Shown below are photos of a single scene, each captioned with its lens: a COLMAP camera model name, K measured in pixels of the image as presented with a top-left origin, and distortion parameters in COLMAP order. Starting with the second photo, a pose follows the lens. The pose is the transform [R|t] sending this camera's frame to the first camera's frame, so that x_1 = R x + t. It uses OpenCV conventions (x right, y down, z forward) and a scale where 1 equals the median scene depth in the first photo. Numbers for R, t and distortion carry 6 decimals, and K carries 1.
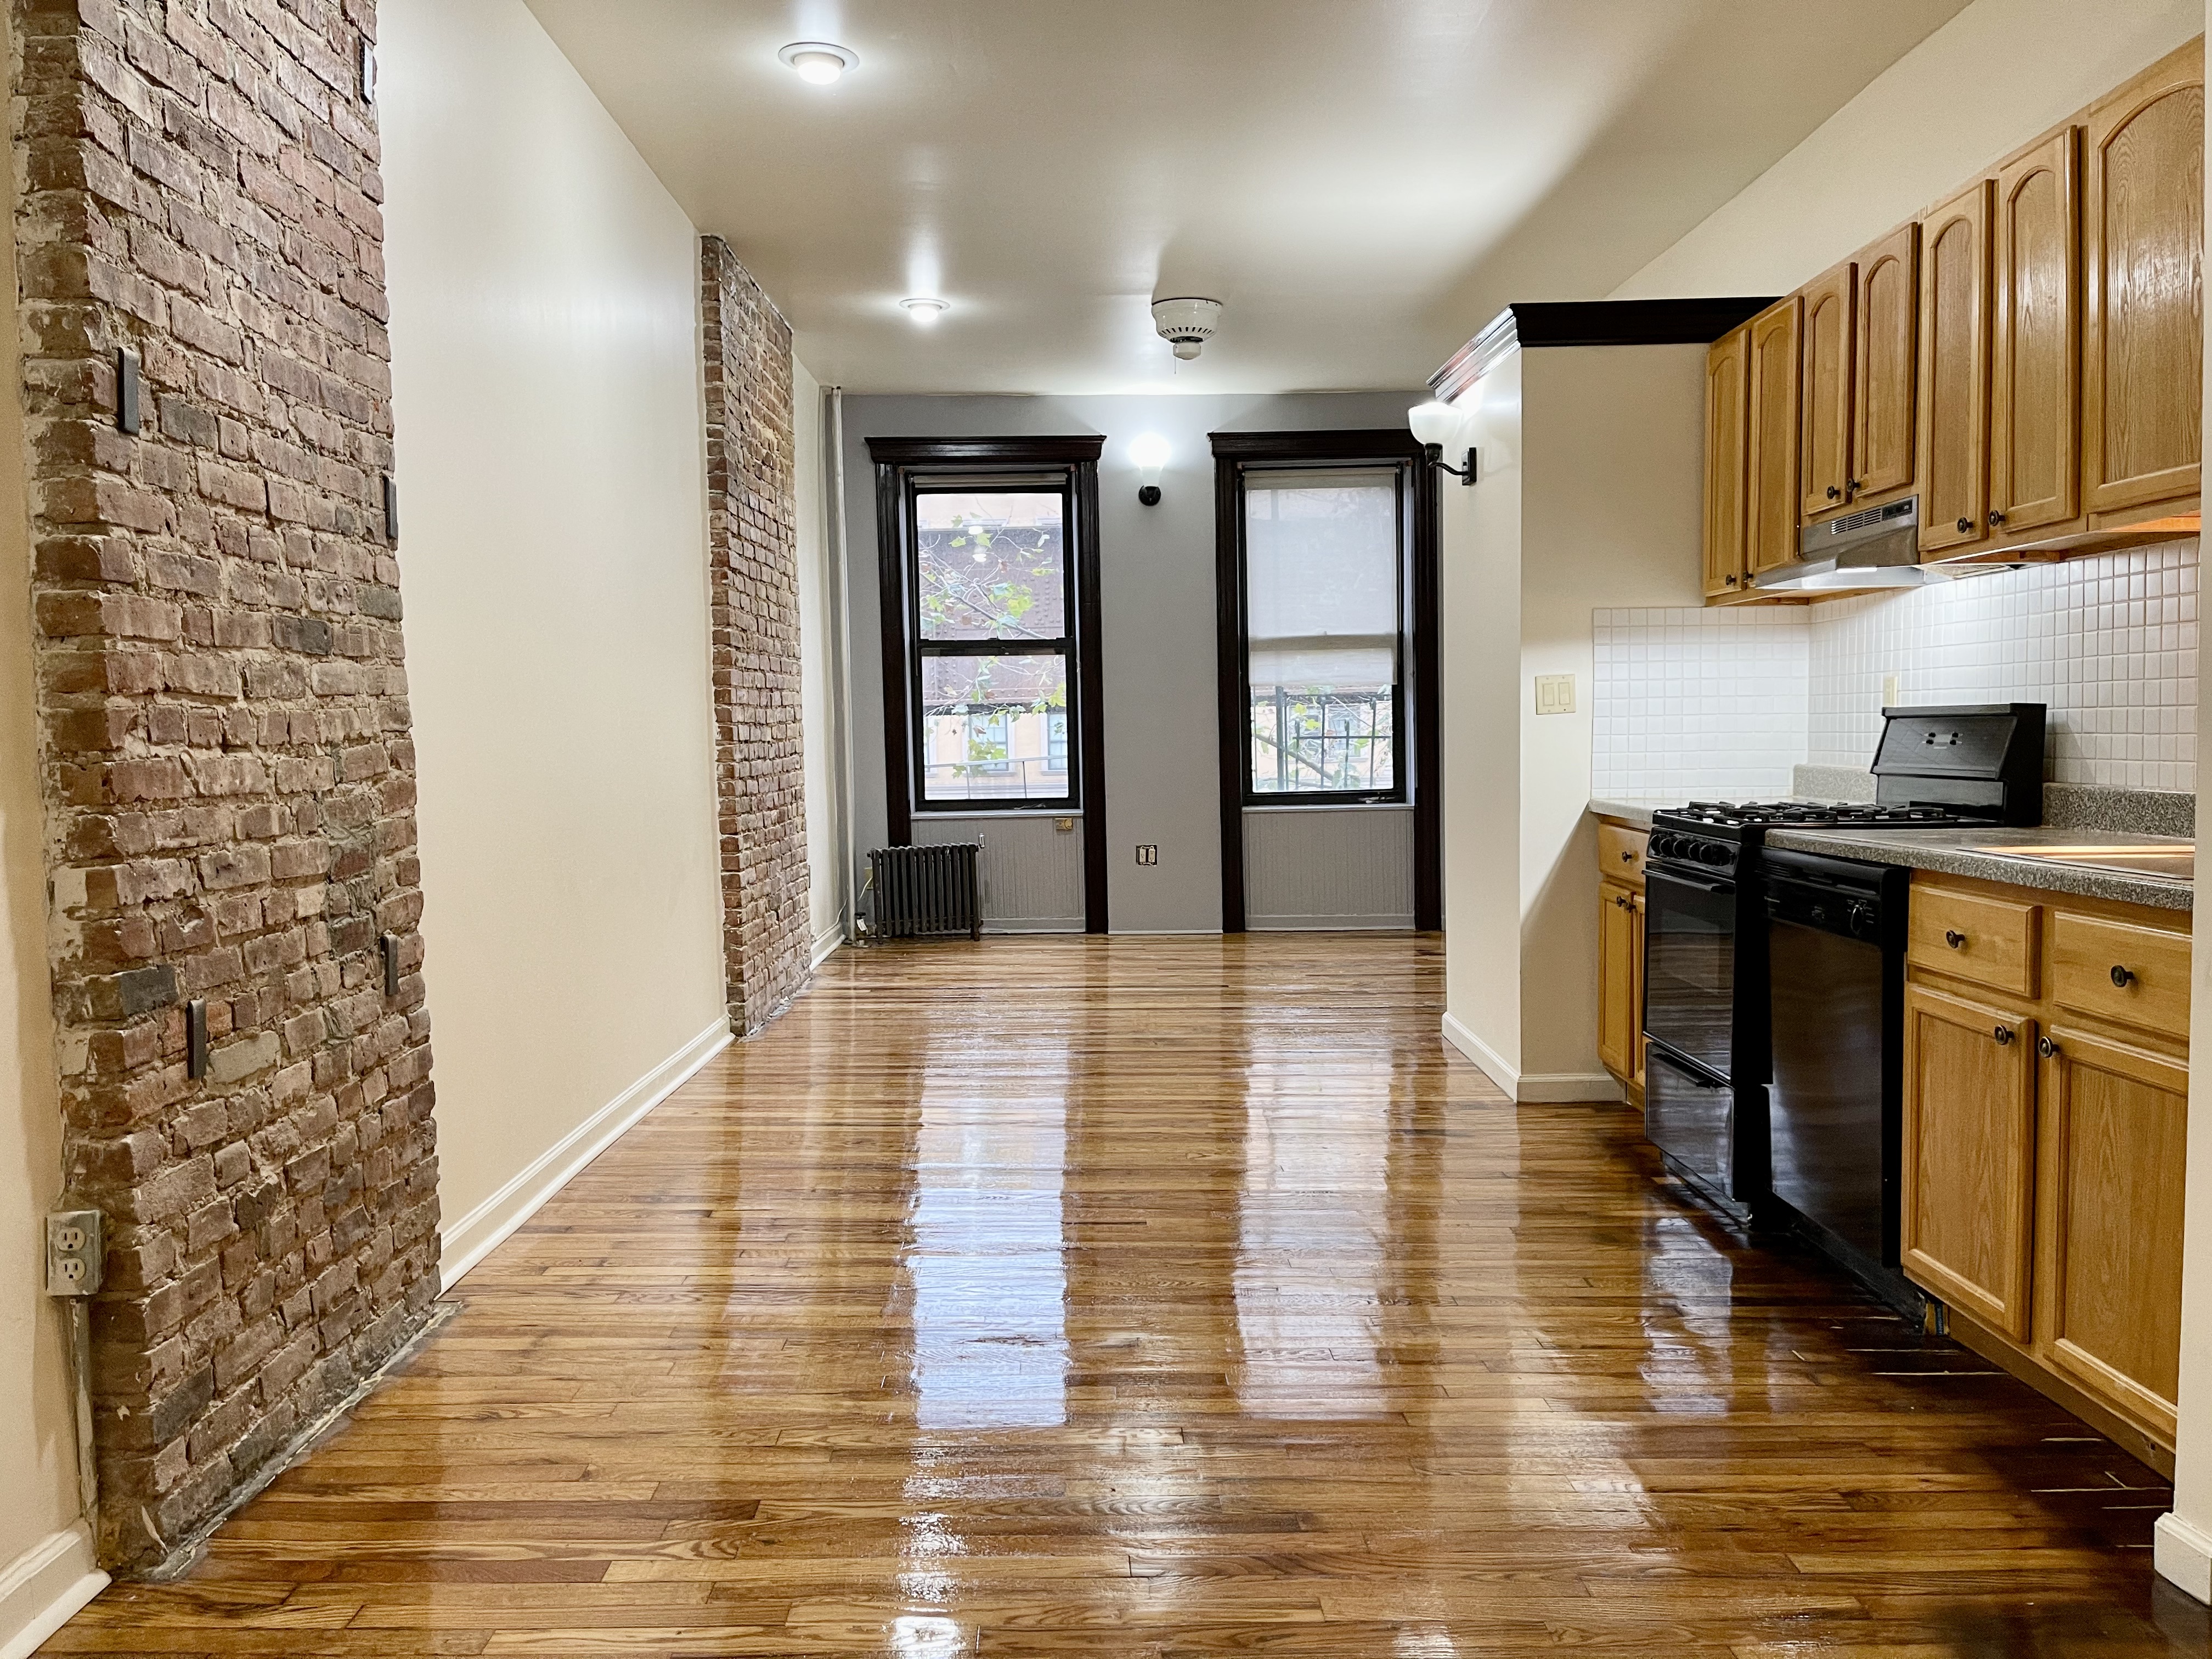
lens RADIAL K [[1661.9, 0, 1103.8], [0, 1661.9, 833.0], [0, 0, 1]] dist [0.006338, 0.002435]
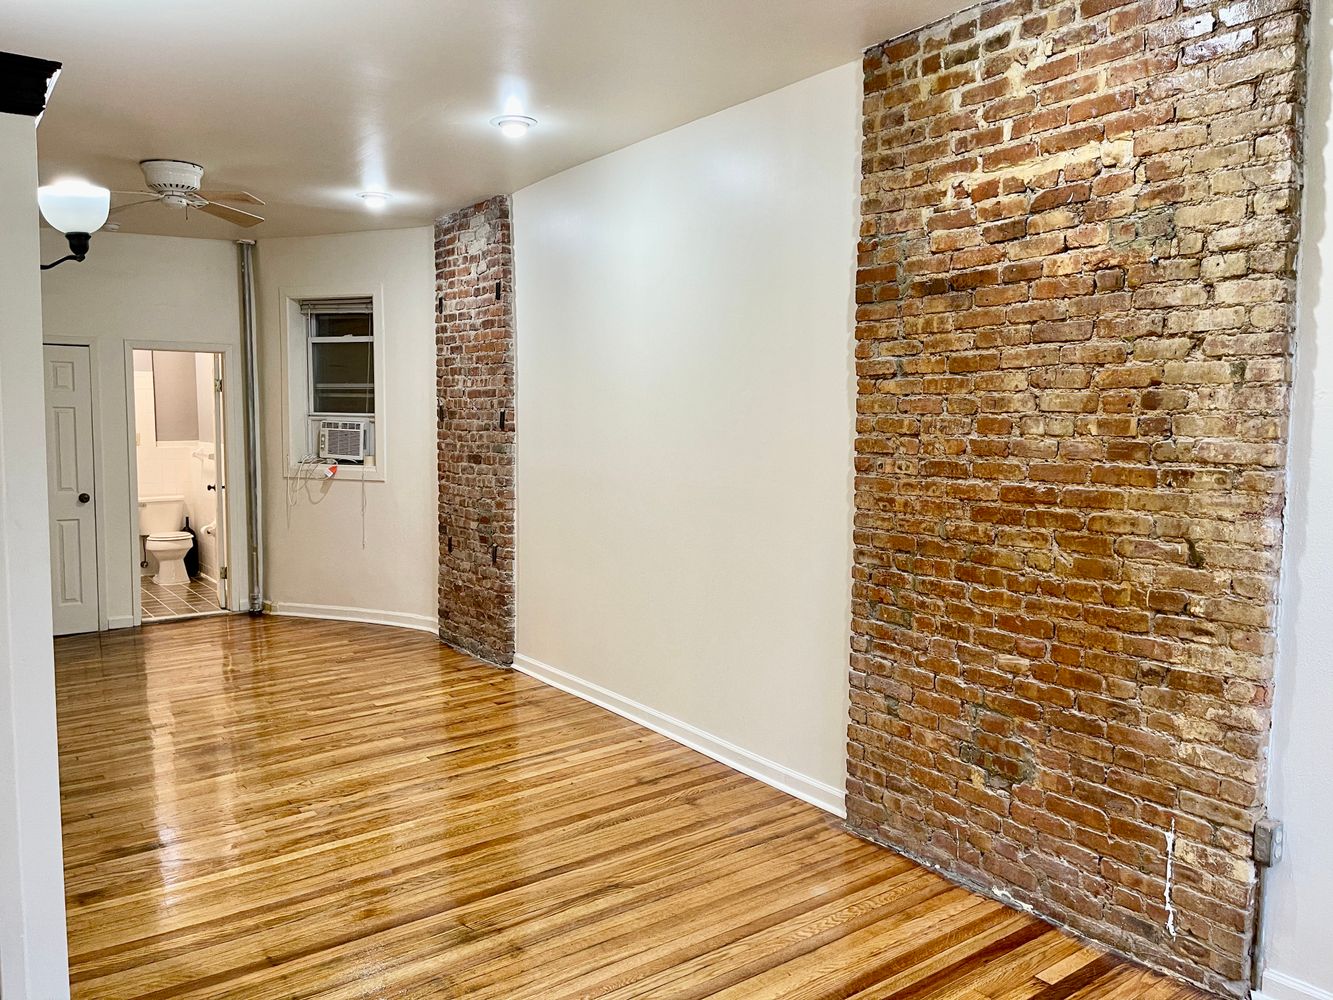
lens RADIAL K [[1014.7, 0, 665.9], [0, 1014.7, 499.4], [0, 0, 1]] dist [0.040214, 0.001707]
pose [[-0.819951, 0.073848, -0.567650, 0.485469], [-0.017354, 0.987981, 0.153597, -0.377736], [0.572171, 0.135793, -0.808815, 3.042928]]
